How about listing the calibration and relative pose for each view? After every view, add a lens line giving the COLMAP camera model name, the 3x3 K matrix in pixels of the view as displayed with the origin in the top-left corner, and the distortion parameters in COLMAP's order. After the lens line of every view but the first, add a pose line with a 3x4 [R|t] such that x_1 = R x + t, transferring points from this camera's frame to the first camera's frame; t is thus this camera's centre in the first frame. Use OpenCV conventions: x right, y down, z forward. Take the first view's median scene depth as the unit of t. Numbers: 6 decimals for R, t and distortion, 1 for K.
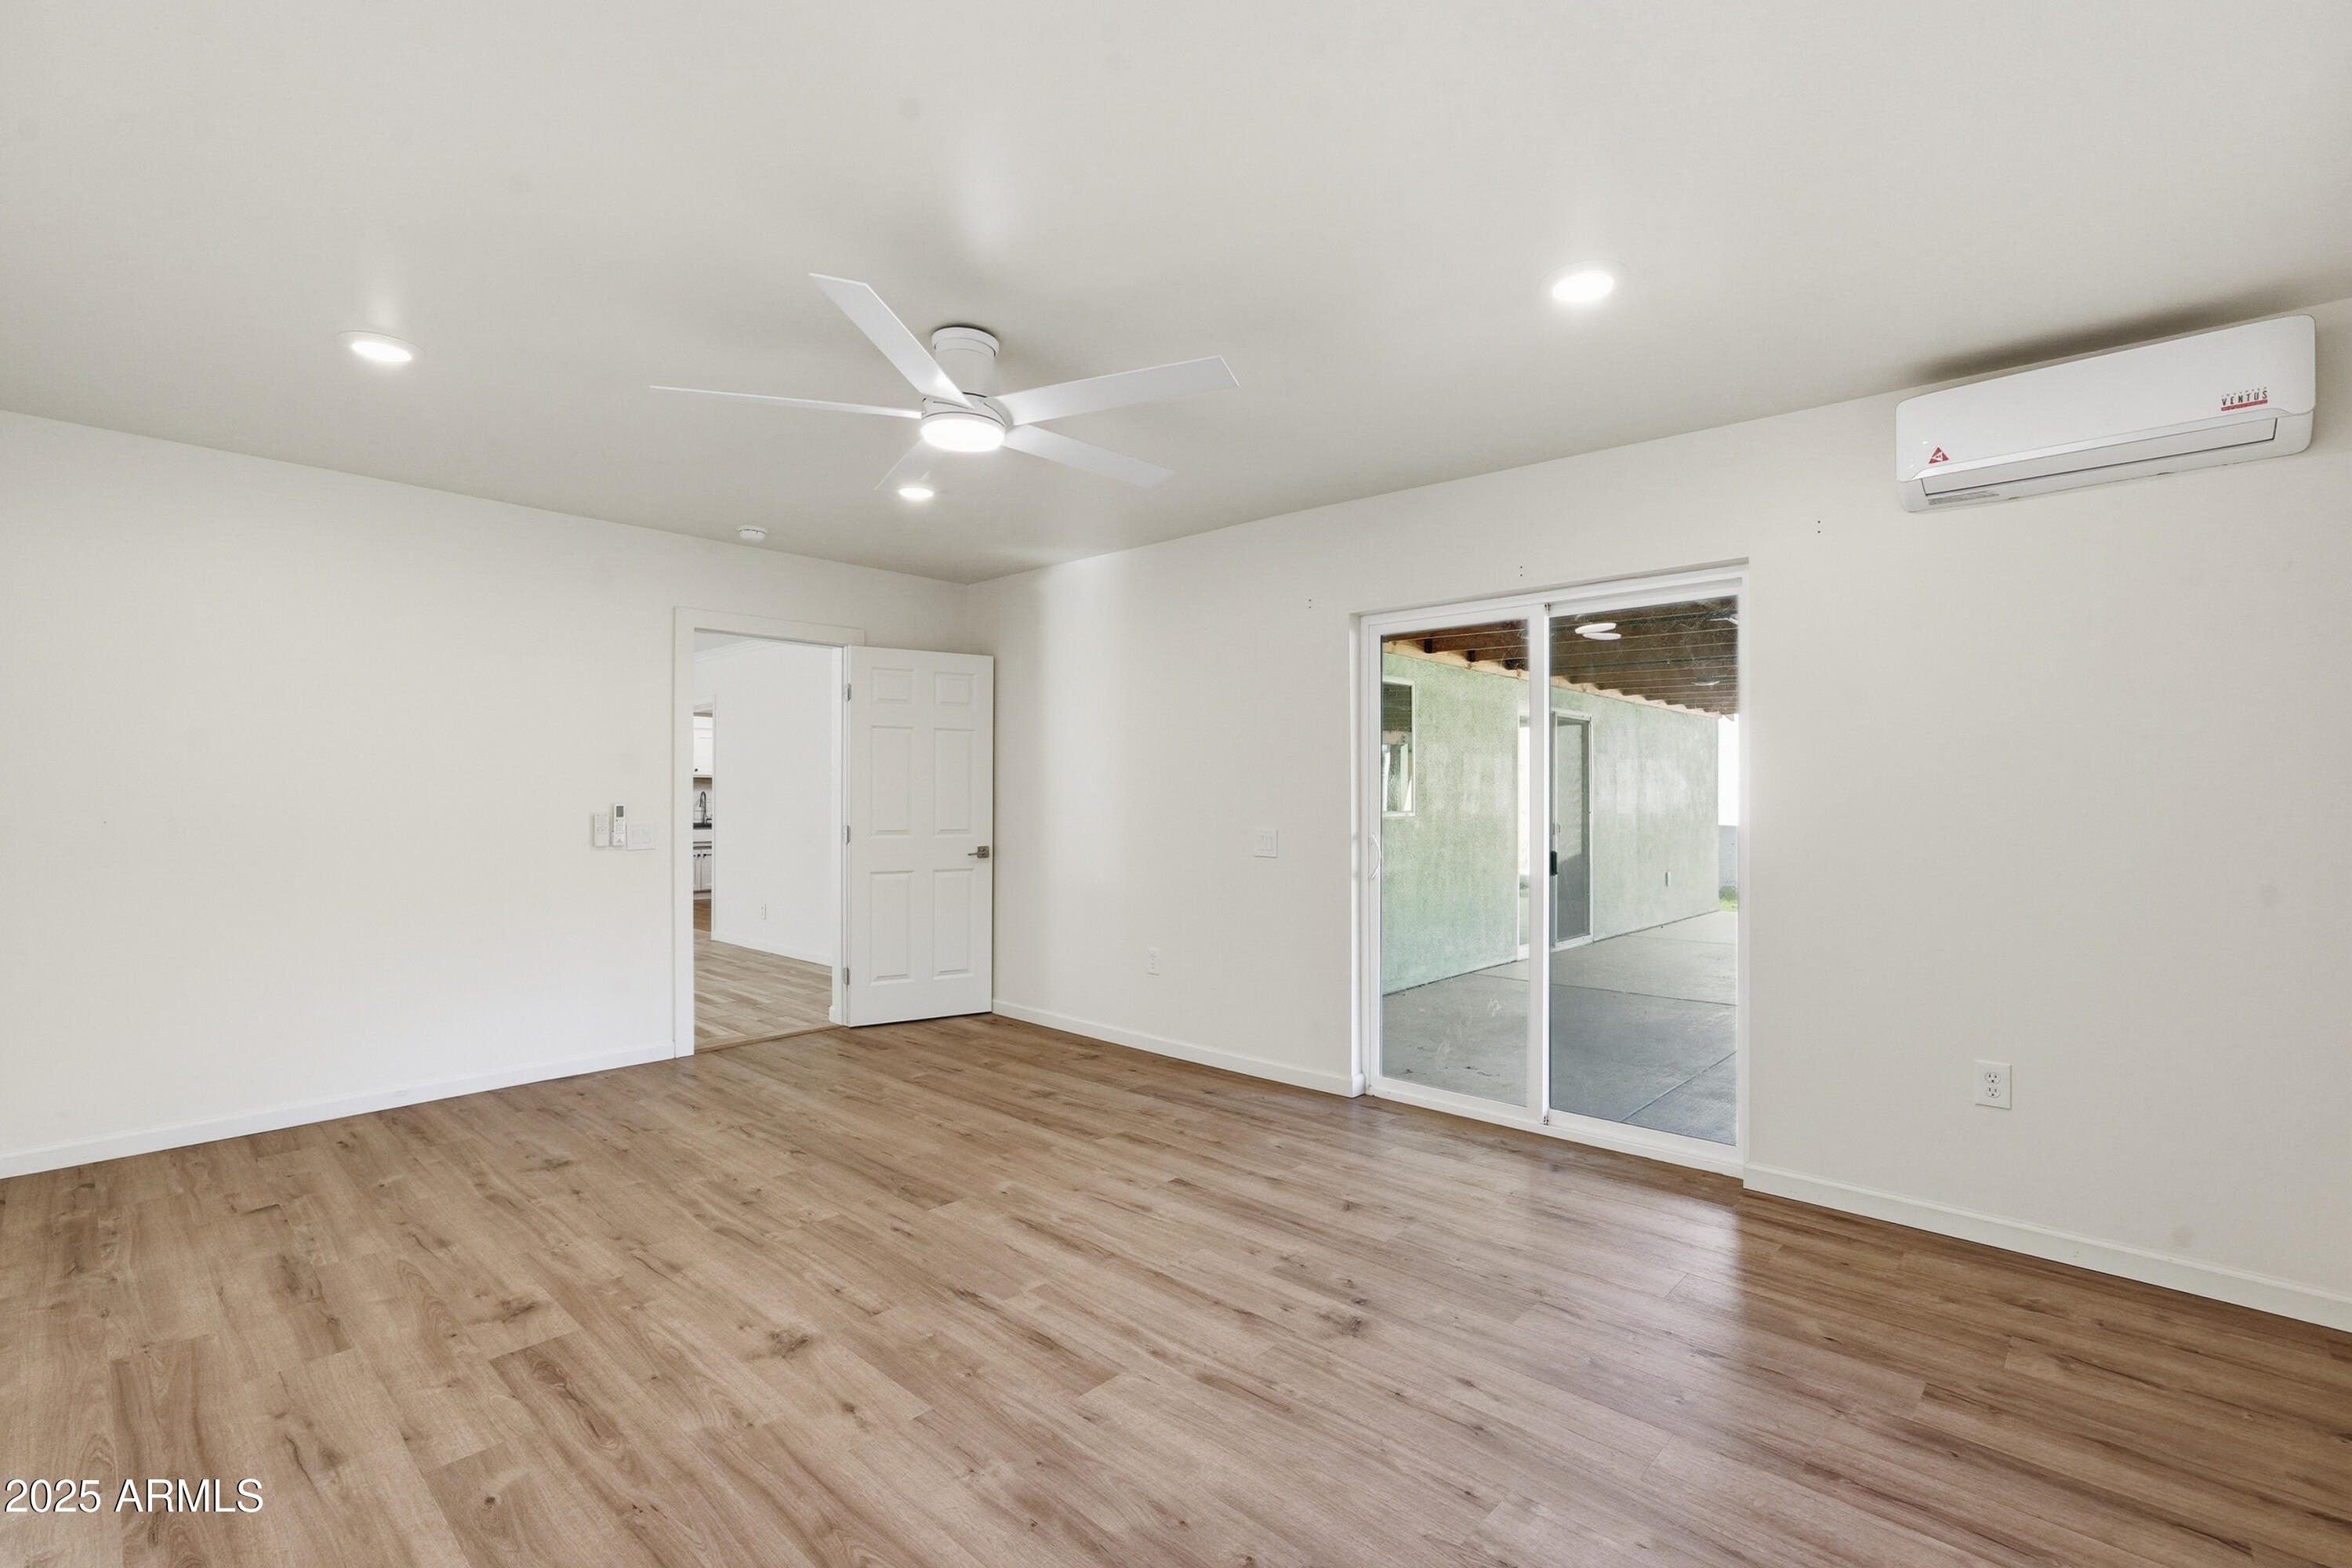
lens RADIAL K [[1058.7, 0, 1162.2], [0, 1058.7, 791.3], [0, 0, 1]] dist [-0.015241, 0.008978]
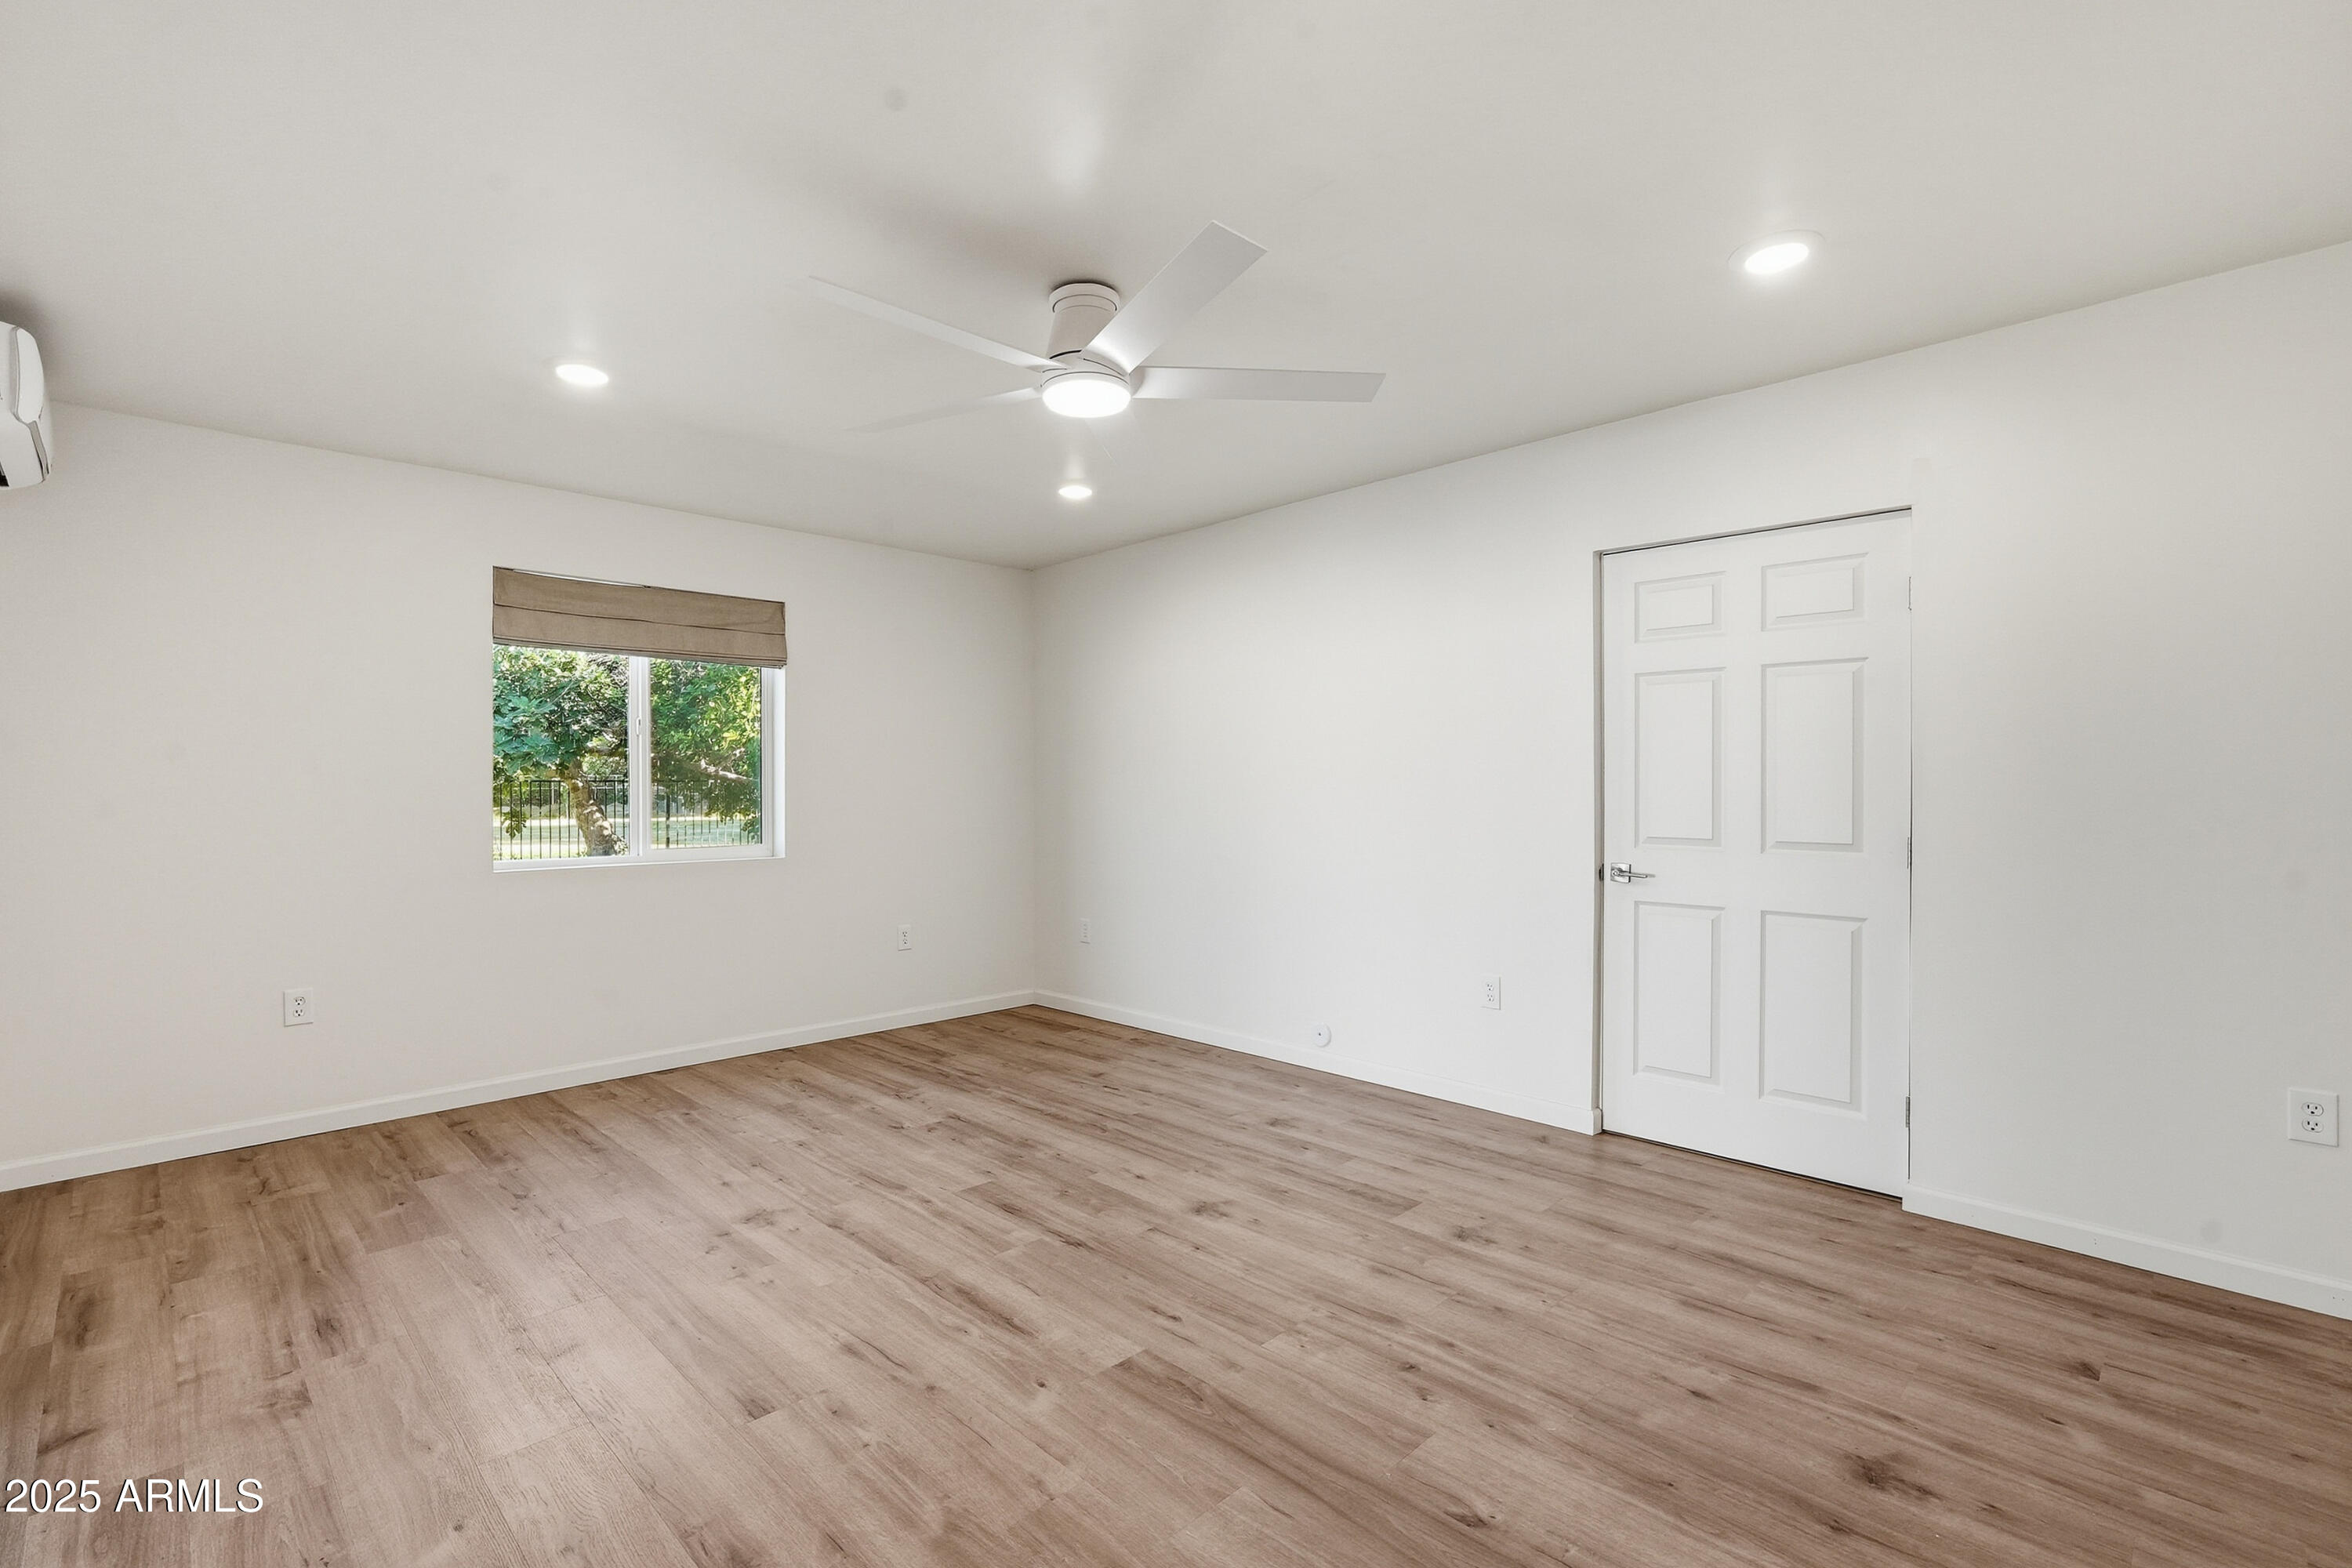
lens RADIAL K [[1058.7, 0, 1162.2], [0, 1058.7, 791.3], [0, 0, 1]] dist [-0.015241, 0.008978]
pose [[-0.999471, -0.002618, 0.032416, -0.269185], [-0.002545, 0.999994, 0.002300, 0.009145], [-0.032422, 0.002216, -0.999472, 1.816170]]
